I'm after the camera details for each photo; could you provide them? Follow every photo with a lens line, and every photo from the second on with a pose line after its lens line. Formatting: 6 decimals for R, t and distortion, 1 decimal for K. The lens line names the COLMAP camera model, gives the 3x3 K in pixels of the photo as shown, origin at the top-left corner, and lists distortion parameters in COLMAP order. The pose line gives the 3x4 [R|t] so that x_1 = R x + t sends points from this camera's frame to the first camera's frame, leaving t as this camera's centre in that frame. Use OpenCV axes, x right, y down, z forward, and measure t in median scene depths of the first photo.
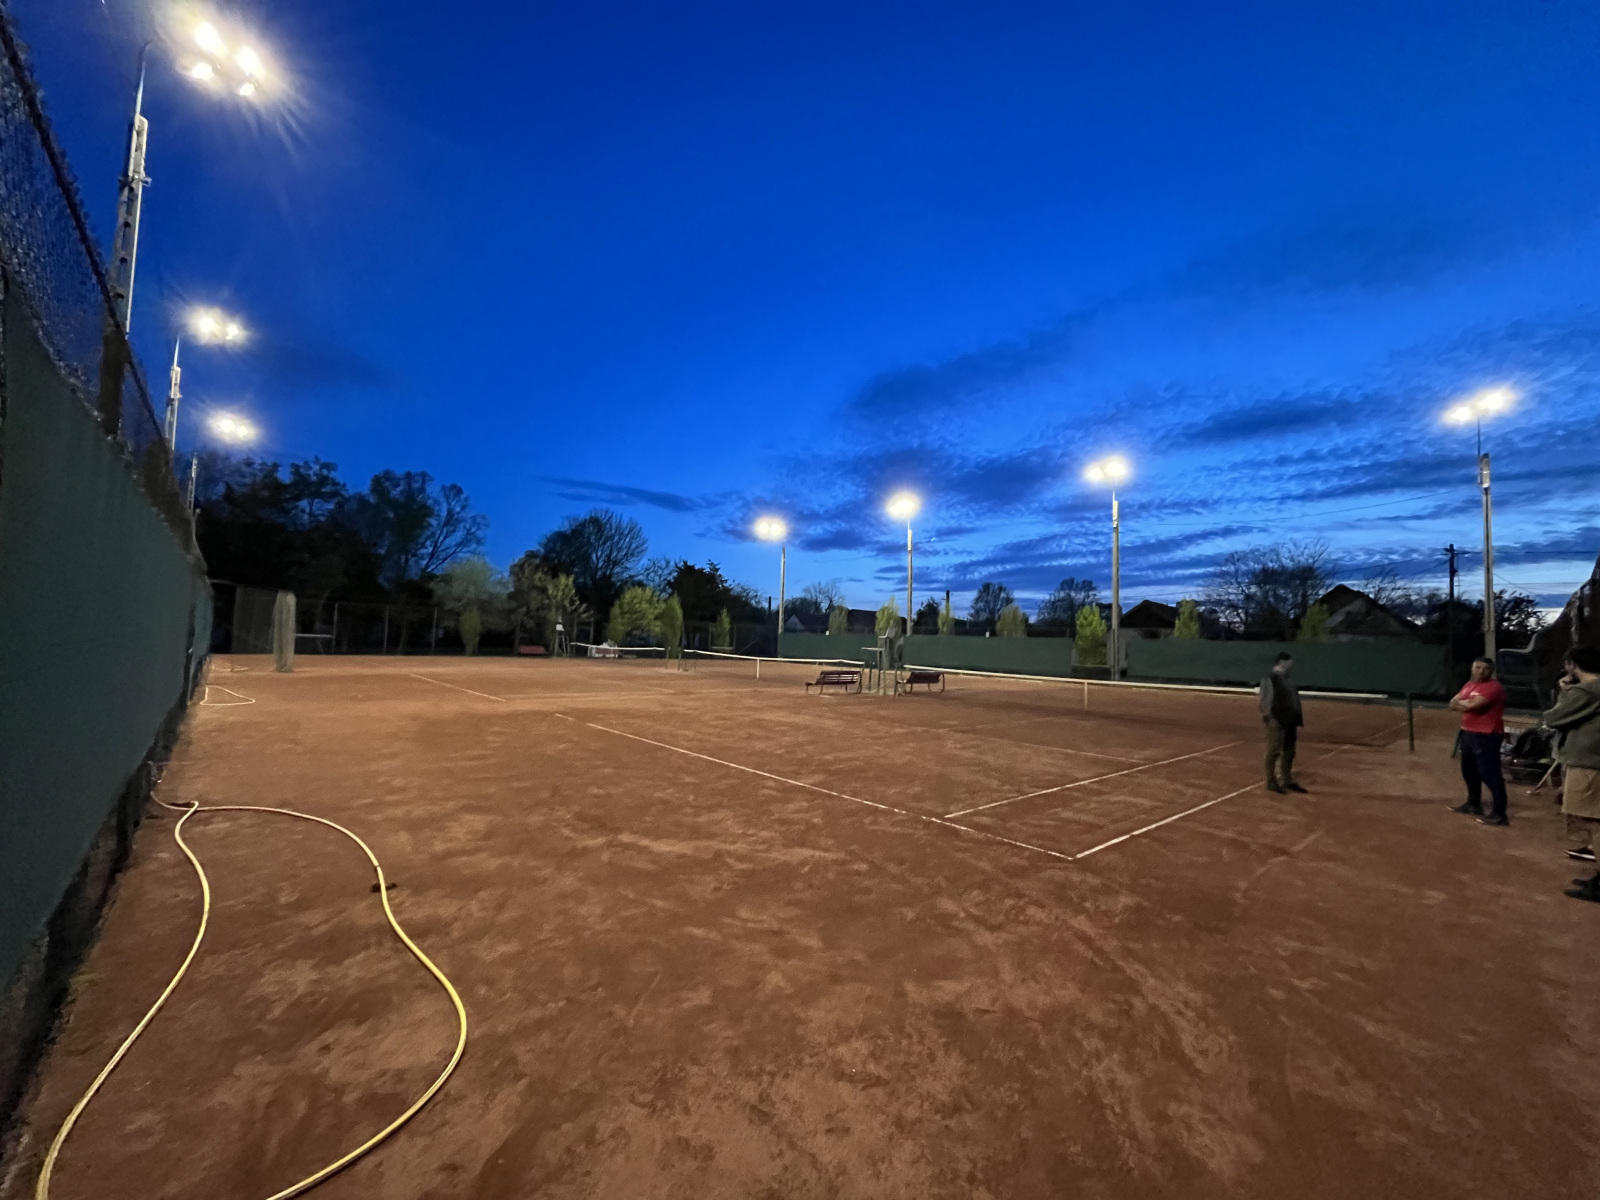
lens RADIAL K [[651.6, 0, 799.9], [0, 651.6, 602.6], [0, 0, 1]] dist [-0.002223, -0.000340]
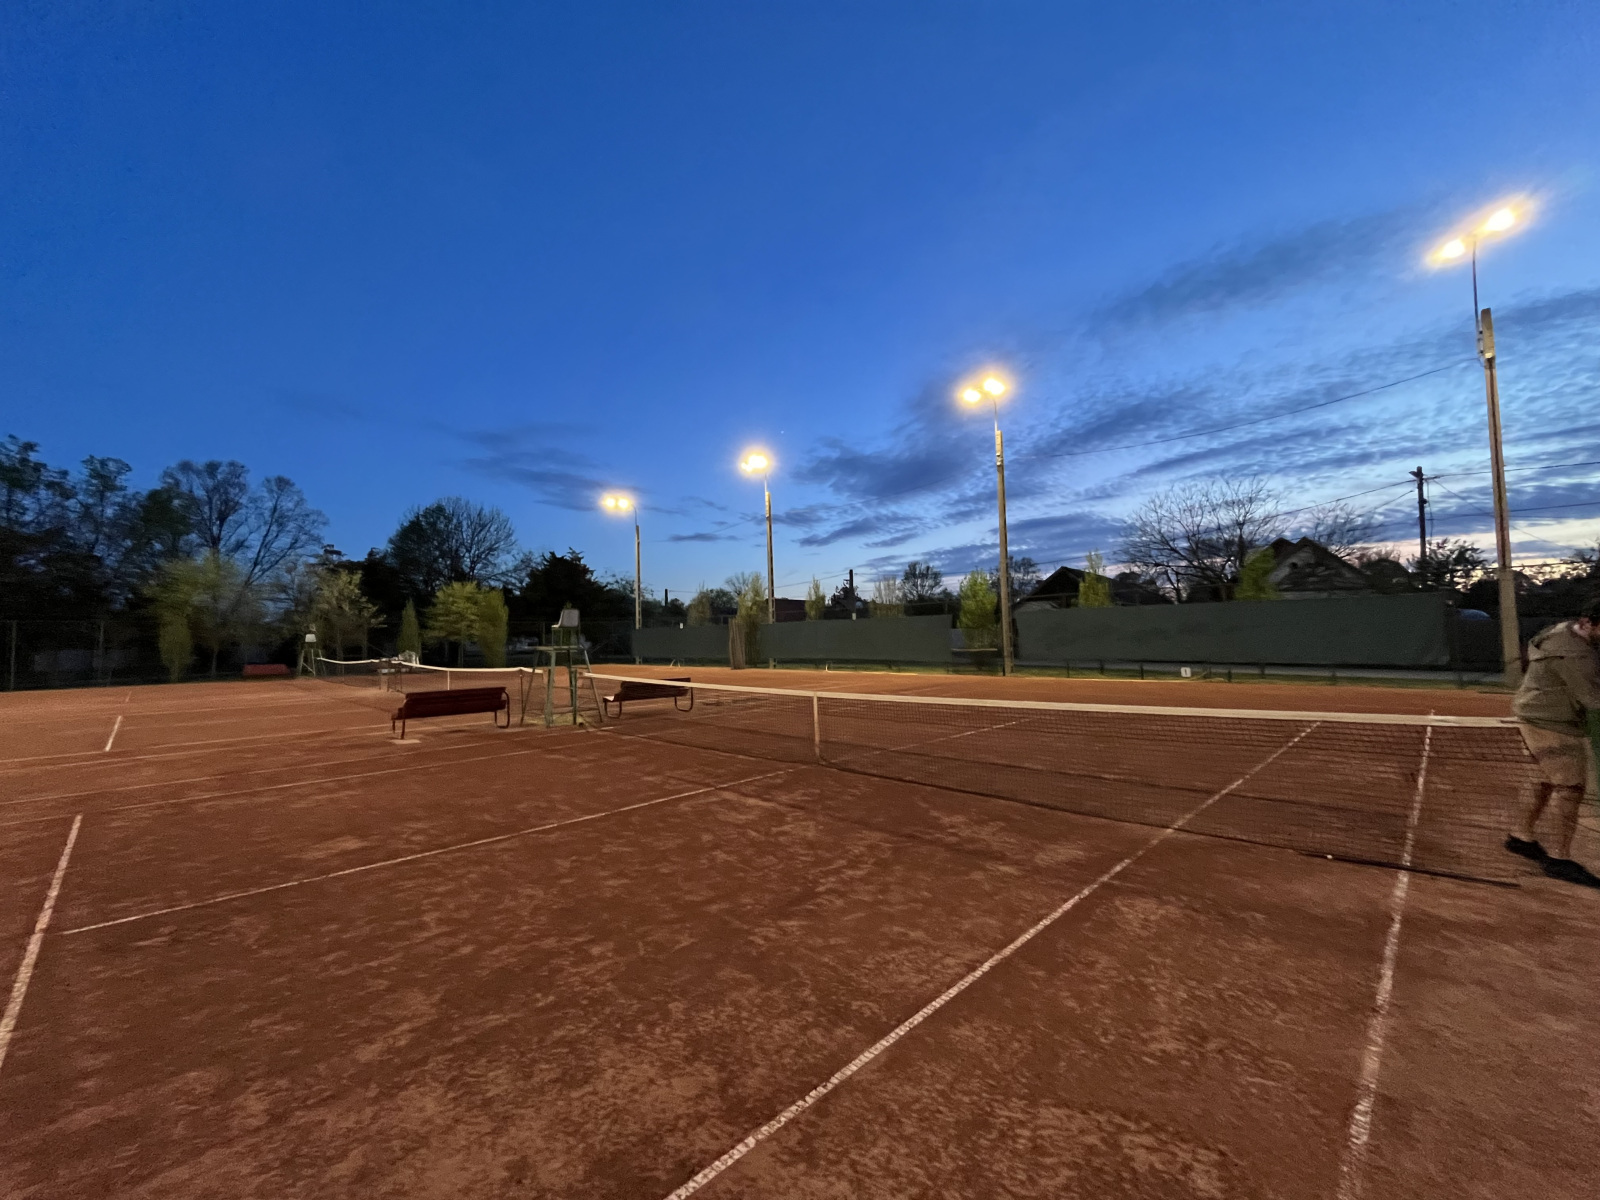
lens RADIAL K [[651.6, 0, 799.9], [0, 651.6, 602.6], [0, 0, 1]] dist [-0.002223, -0.000340]
pose [[0.996520, -0.052896, 0.064417, 0.191766], [0.052343, 0.998577, 0.010243, 0.023771], [-0.064867, -0.006836, 0.997871, 0.252568]]
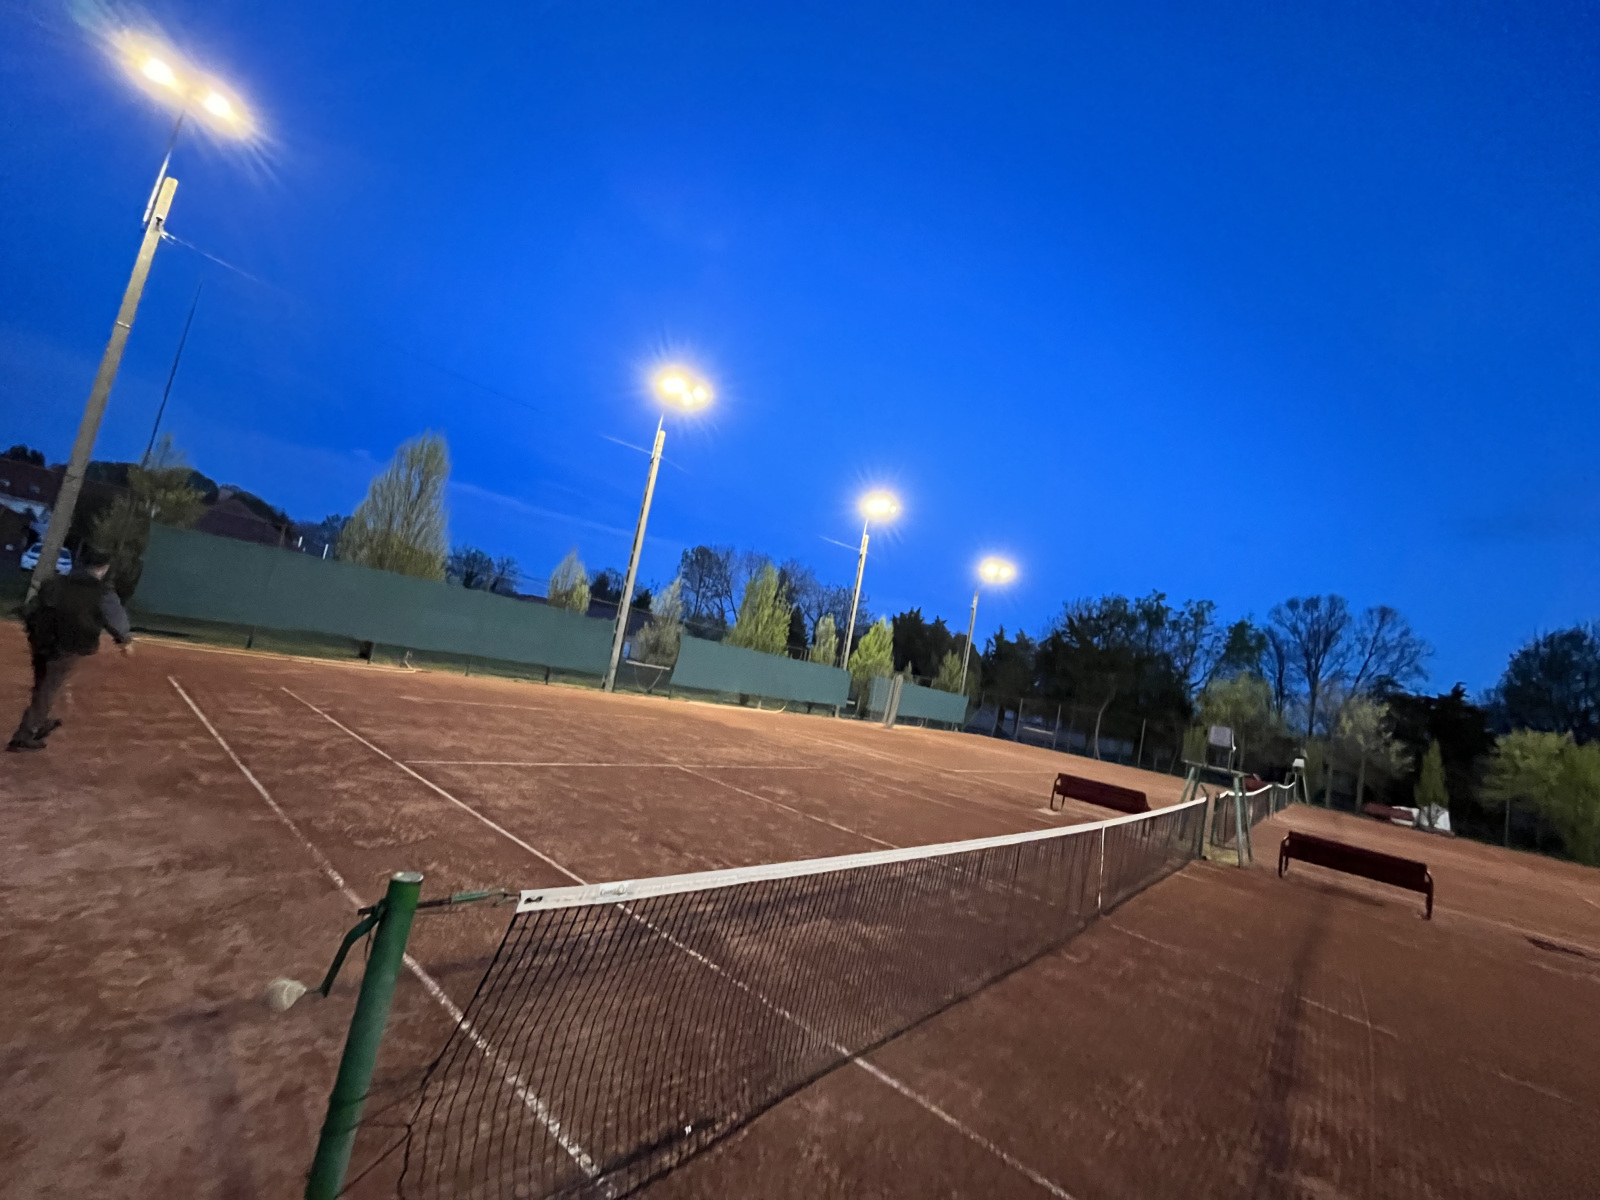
lens RADIAL K [[648.0, 0, 800.0], [0, 648.0, 600.0], [0, 0, 1]] dist [-0.000401, 0.000070]
pose [[0.159163, -0.118744, -0.980085, 0.375210], [-0.119930, 0.983063, -0.138581, 0.032621], [0.979941, 0.139599, 0.142227, 0.365447]]
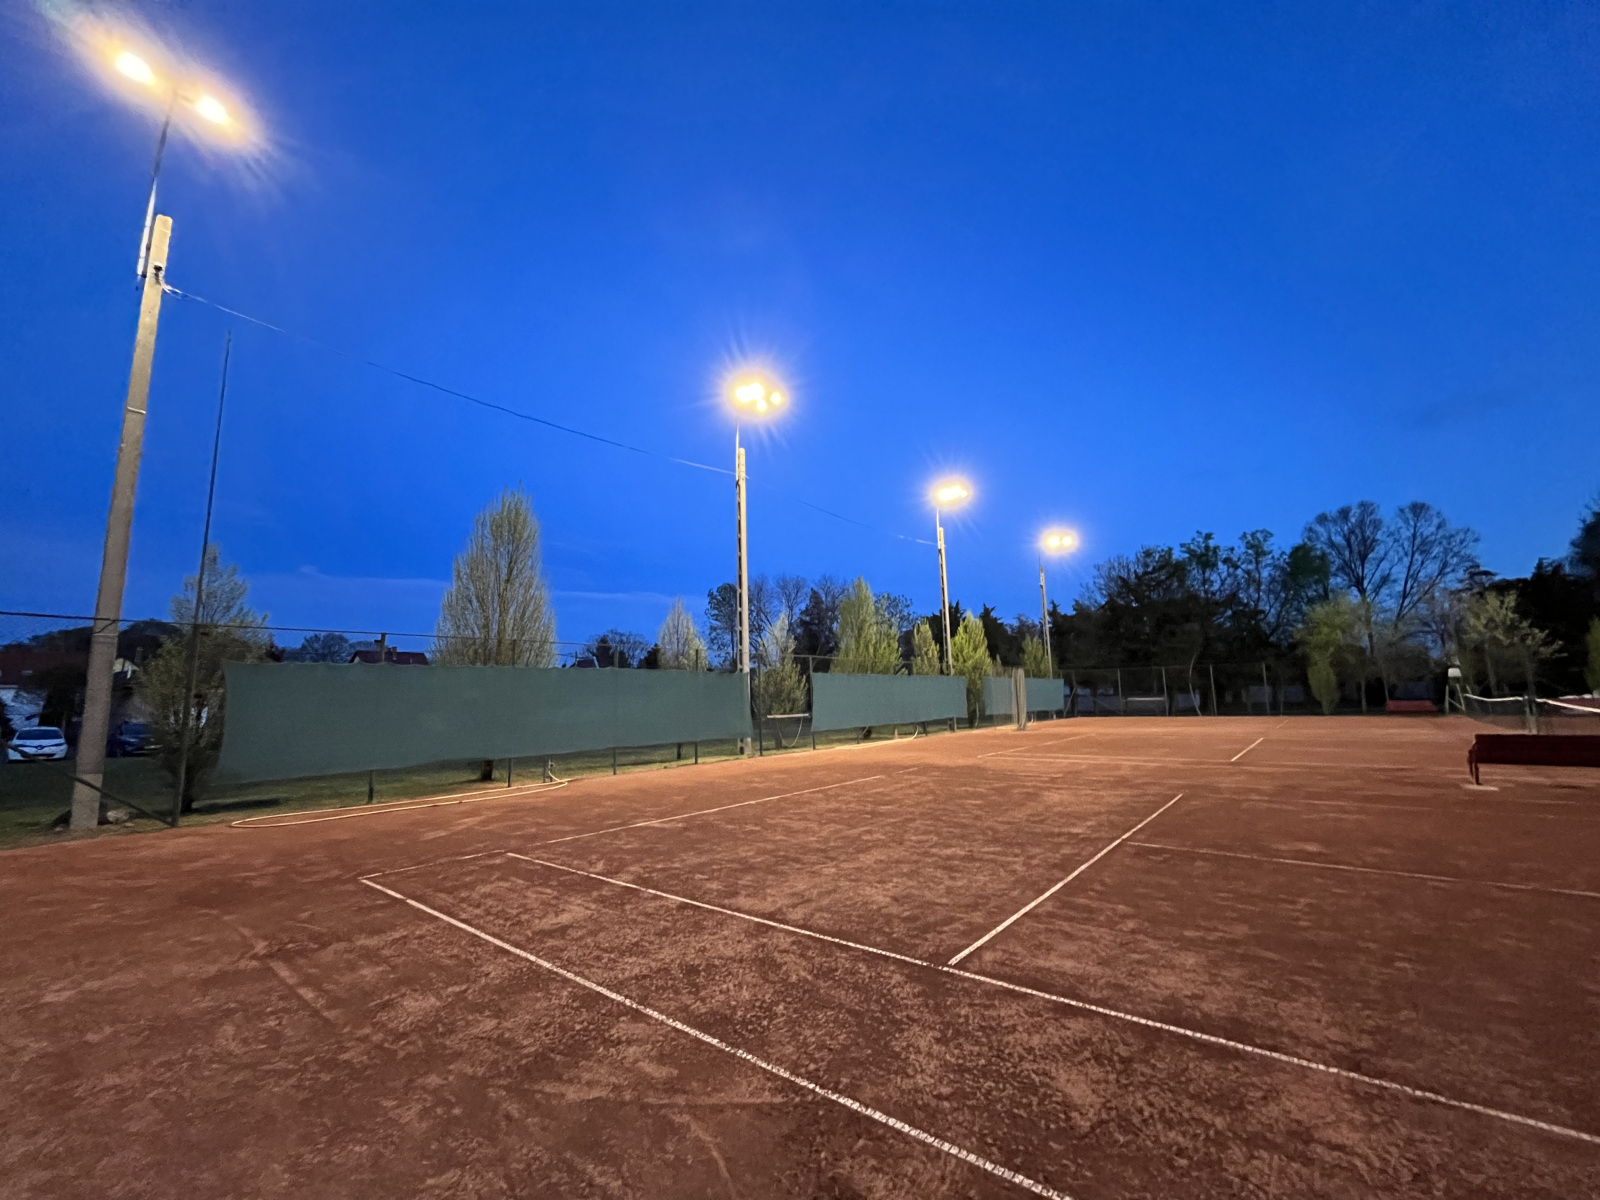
lens RADIAL K [[649.6, 0, 799.7], [0, 649.6, 602.3], [0, 0, 1]] dist [-0.001453, -0.000504]
pose [[0.155858, -0.183601, -0.970566, 0.263237], [0.089107, 0.981181, -0.171300, 0.025988], [0.983752, -0.059786, 0.169285, 0.239435]]
